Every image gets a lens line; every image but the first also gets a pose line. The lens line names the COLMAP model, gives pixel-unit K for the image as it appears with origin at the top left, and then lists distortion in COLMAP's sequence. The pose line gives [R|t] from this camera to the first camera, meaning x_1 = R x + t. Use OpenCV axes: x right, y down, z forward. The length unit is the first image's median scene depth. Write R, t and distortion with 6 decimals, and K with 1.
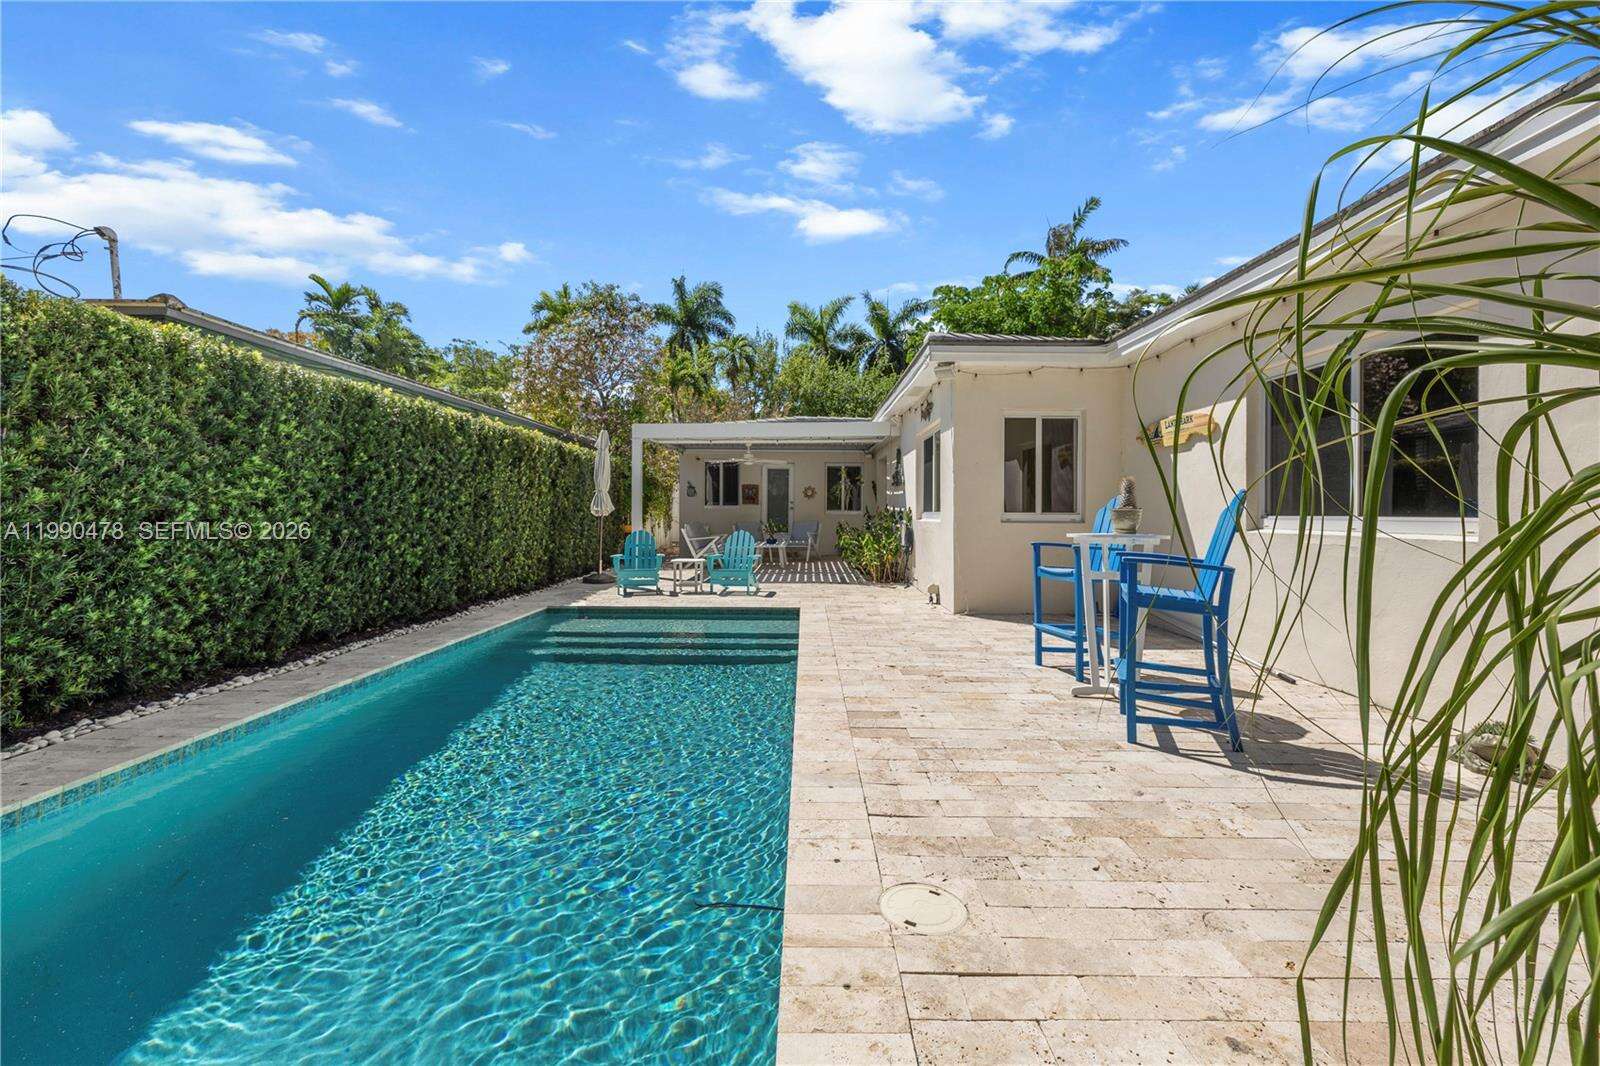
lens RADIAL K [[667.2, 0, 799.9], [0, 667.2, 524.3], [0, 0, 1]] dist [0.000962, 0.000096]
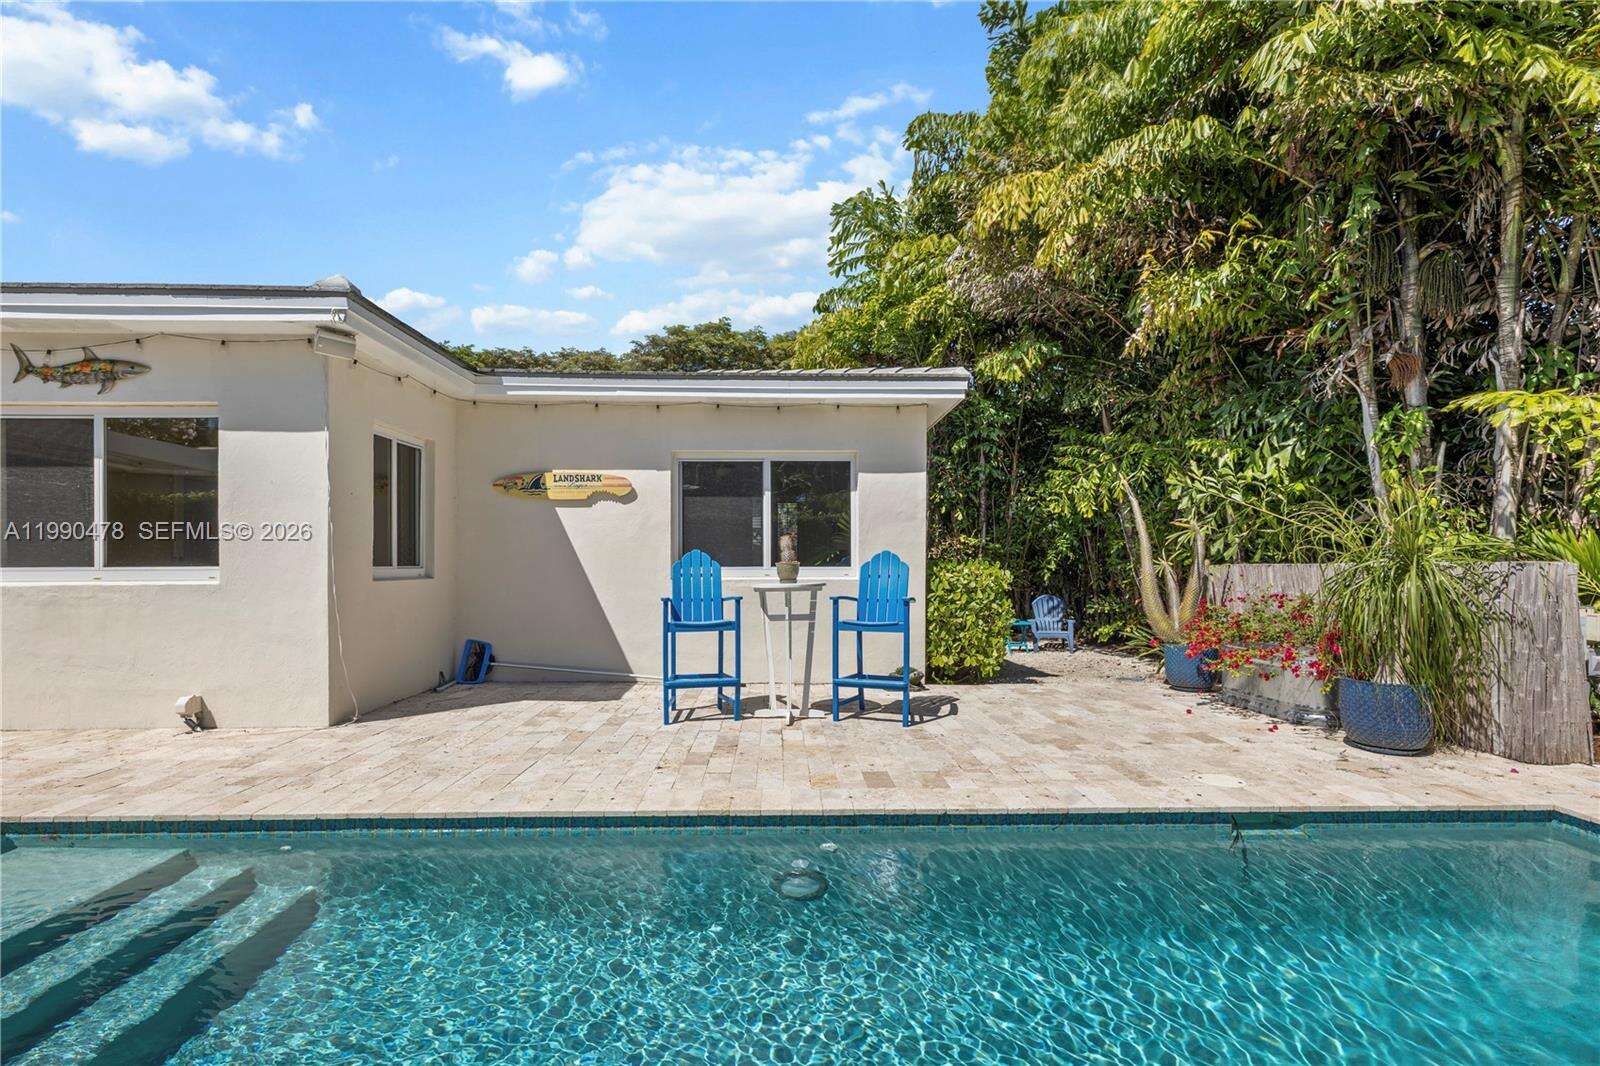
lens RADIAL K [[695.5, 0, 805.6], [0, 695.5, 550.1], [0, 0, 1]] dist [0.002100, 0.000269]
pose [[-0.030306, 0.010489, 0.999486, -0.204789], [0.019120, 0.999768, -0.009912, -0.008281], [-0.999358, 0.018809, -0.030499, 0.259250]]
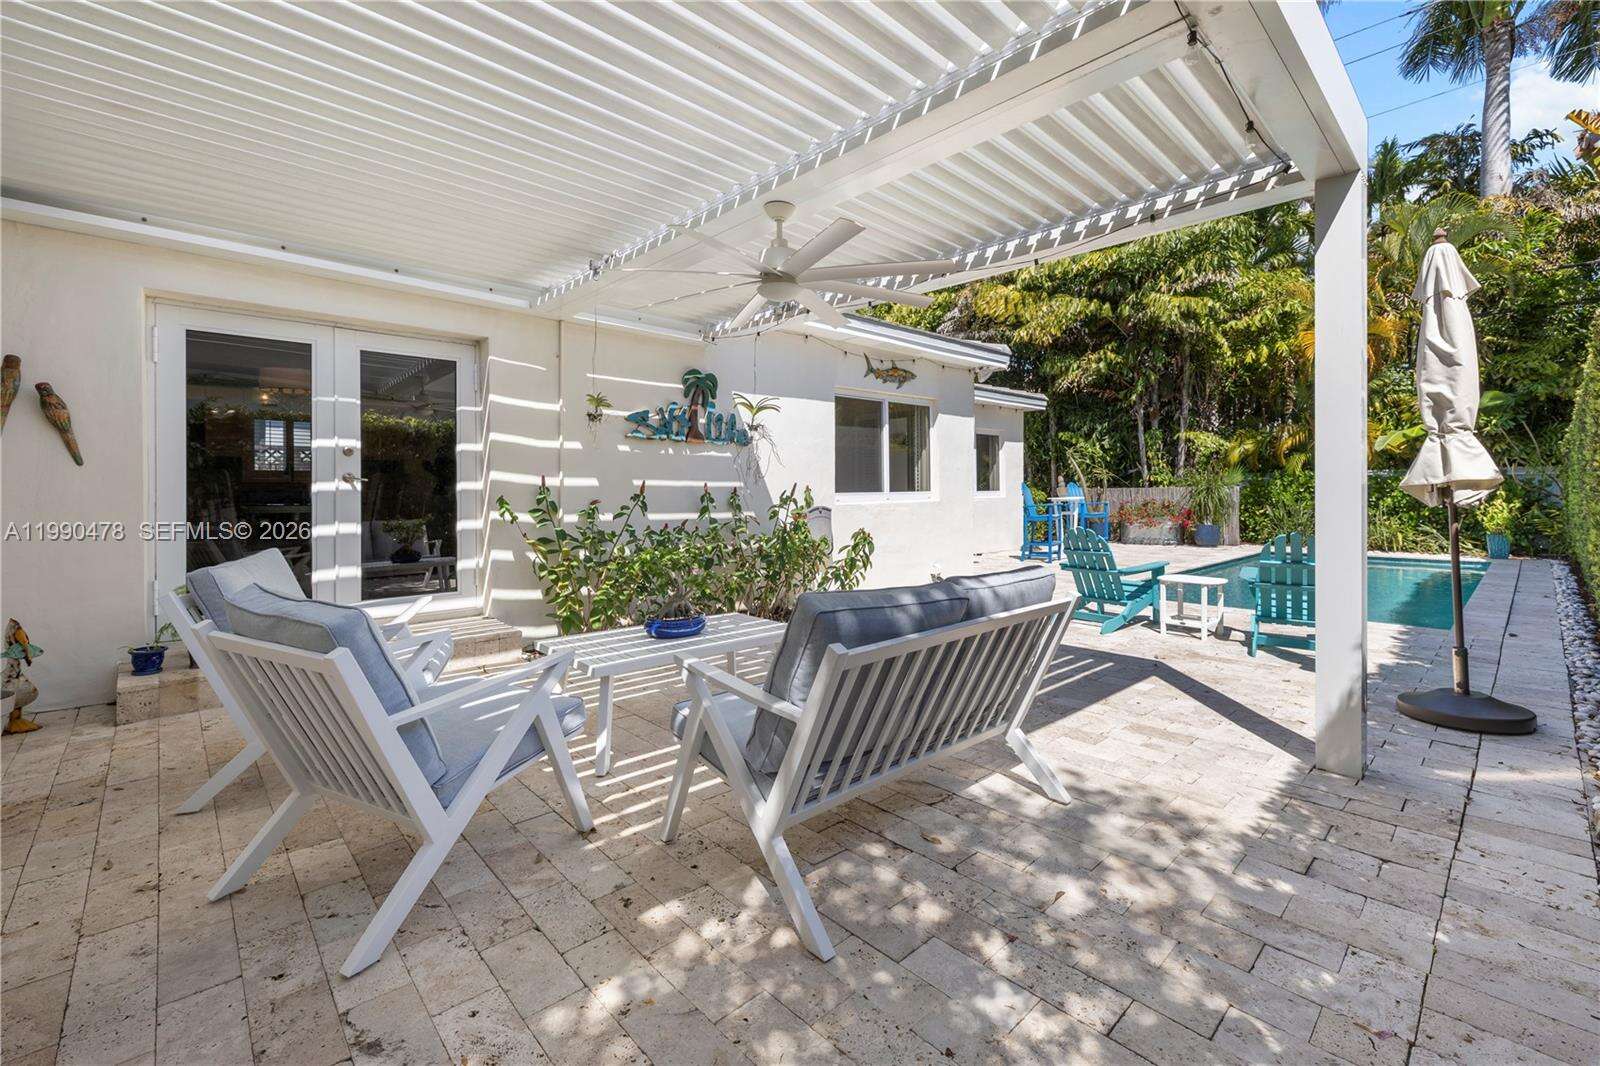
lens RADIAL K [[686.2, 0, 804.5], [0, 686.2, 517.8], [0, 0, 1]] dist [0.000071, 0.000265]
pose [[-0.680867, -0.034773, 0.731581, -0.218134], [0.012670, 0.998164, 0.059237, -0.021568], [-0.732298, 0.049602, -0.679176, 0.951130]]
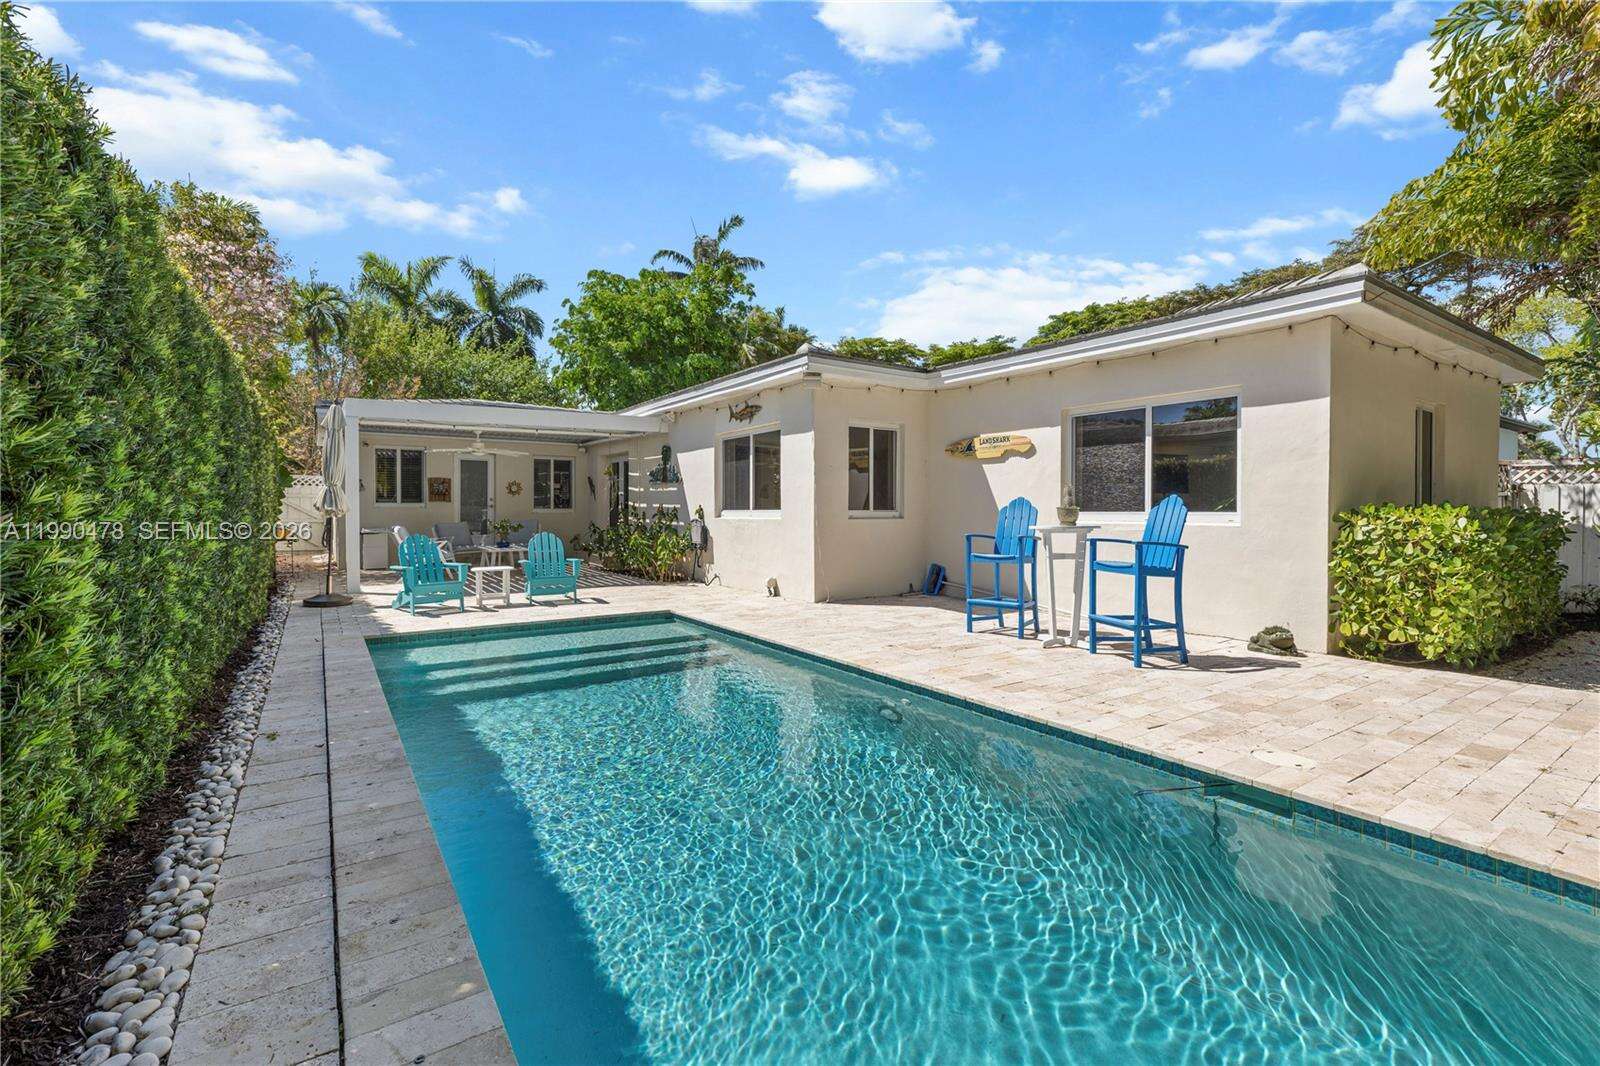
lens RADIAL K [[702.4, 0, 790.8], [0, 702.4, 519.0], [0, 0, 1]] dist [-0.001256, 0.004061]
pose [[0.830290, -0.015315, 0.557122, -0.204489], [0.017112, 0.999852, 0.001983, -0.002843], [-0.557069, 0.007887, 0.830429, 0.029848]]
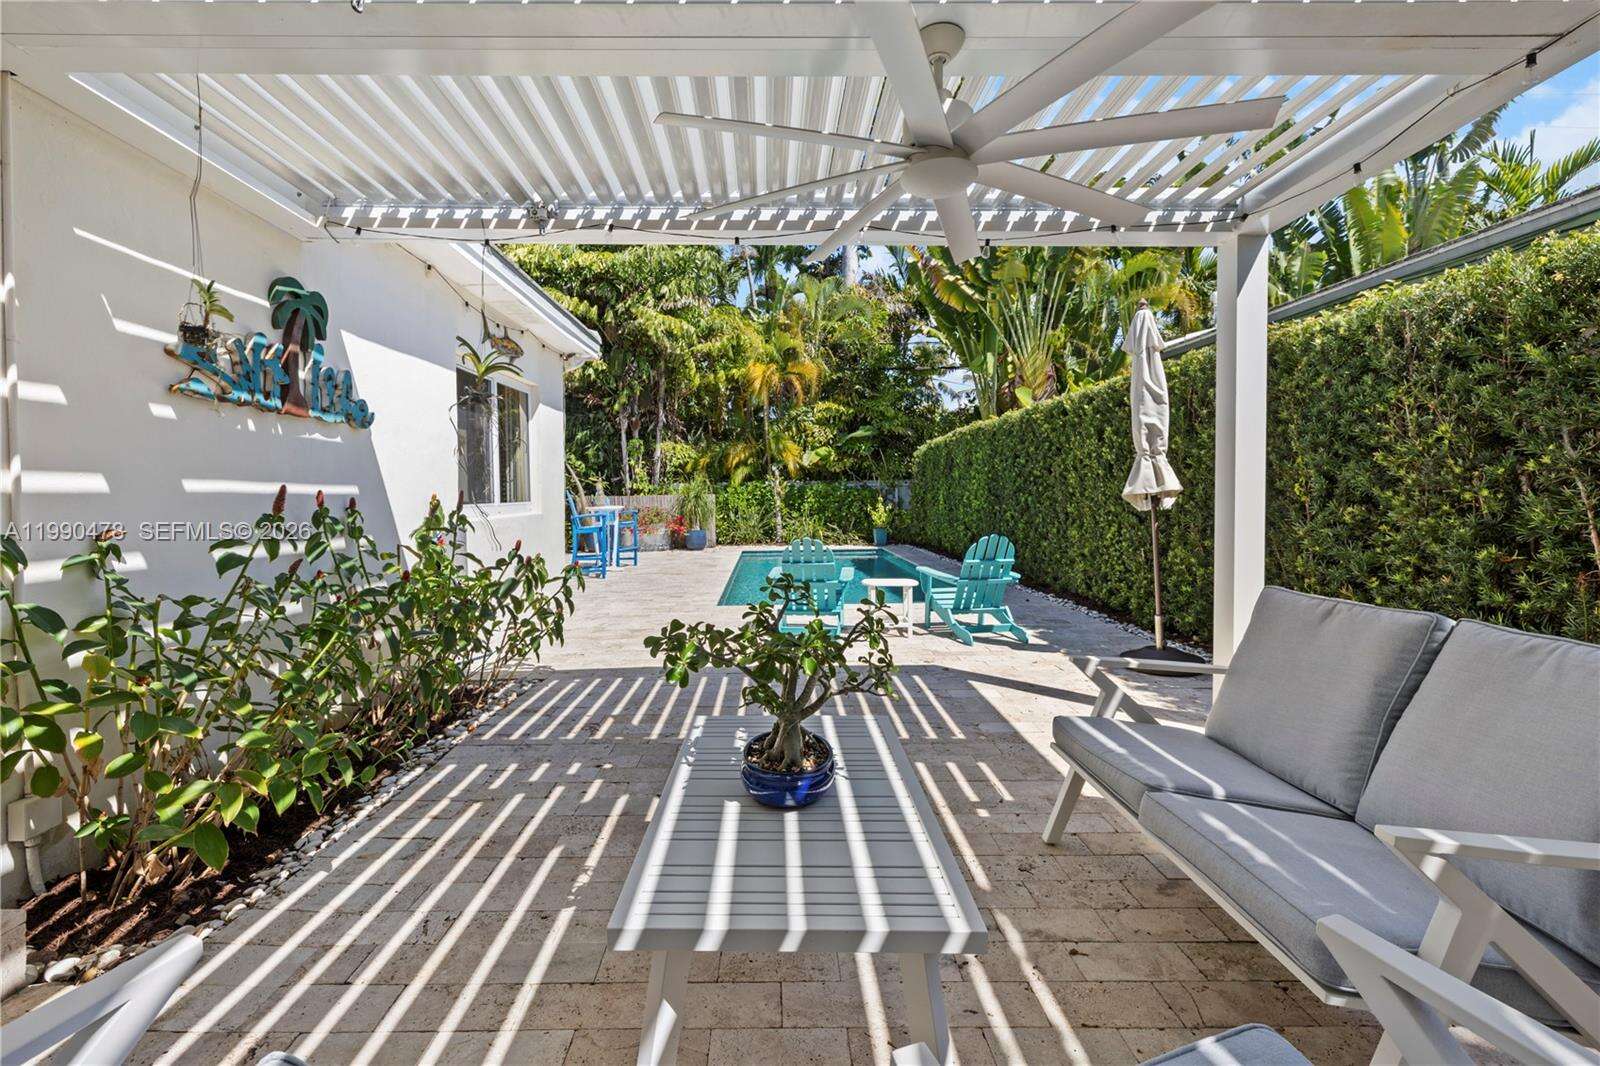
lens RADIAL K [[702.4, 0, 790.8], [0, 702.4, 519.0], [0, 0, 1]] dist [-0.001256, 0.004061]
pose [[-0.999997, -0.002478, 0.000844, -0.049145], [-0.002430, 0.998578, 0.053248, -0.021326], [-0.000975, 0.053246, -0.998581, 0.947469]]
